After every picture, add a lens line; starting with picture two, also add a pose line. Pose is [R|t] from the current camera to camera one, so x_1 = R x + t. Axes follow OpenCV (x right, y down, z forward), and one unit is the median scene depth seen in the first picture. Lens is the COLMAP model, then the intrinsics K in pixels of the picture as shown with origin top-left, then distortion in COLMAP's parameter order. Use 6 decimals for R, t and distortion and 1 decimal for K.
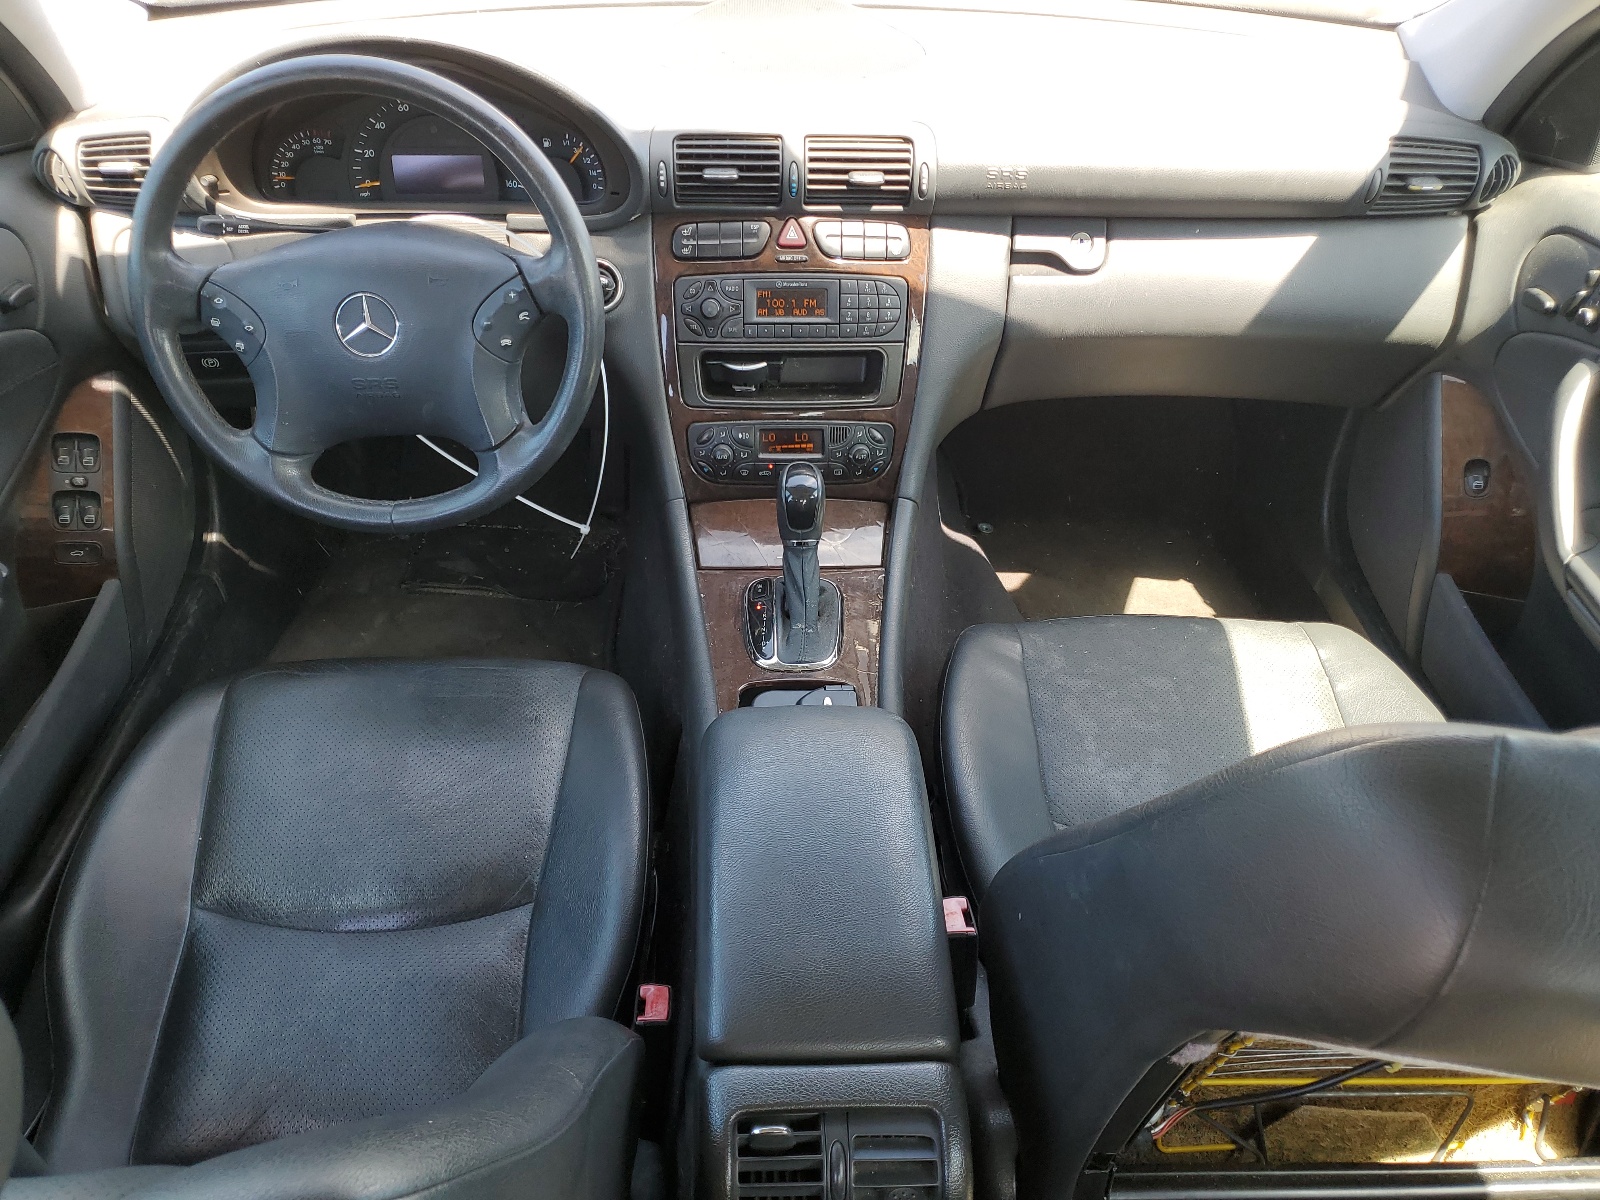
lens RADIAL K [[1233.4, 0, 796.9], [0, 1233.4, 597.7], [0, 0, 1]] dist [-0.005250, -0.000251]
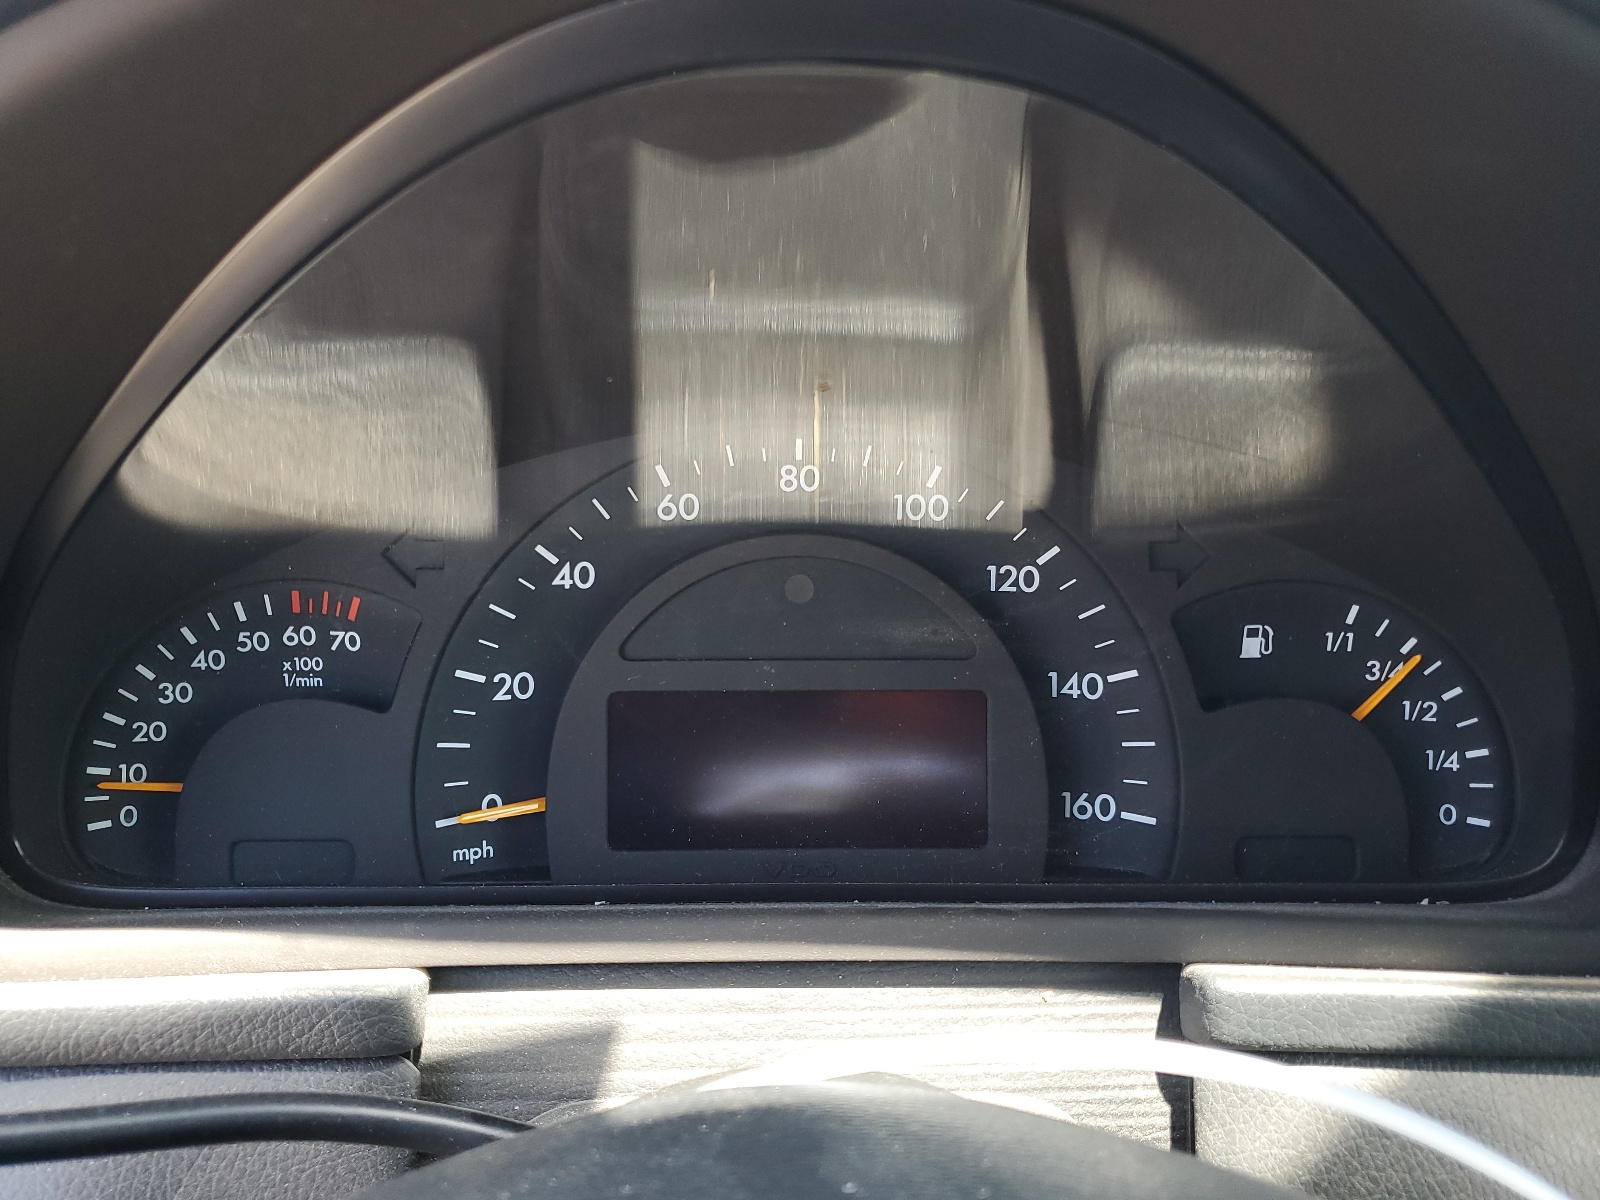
lens RADIAL K [[1233.4, 0, 800.4], [0, 1233.4, 602.1], [0, 0, 1]] dist [-0.005250, -0.000251]
pose [[0.999815, -0.007809, -0.017576, -0.288394], [-0.000590, 0.900997, -0.433826, -0.273220], [0.019224, 0.433756, 0.900825, 0.782199]]
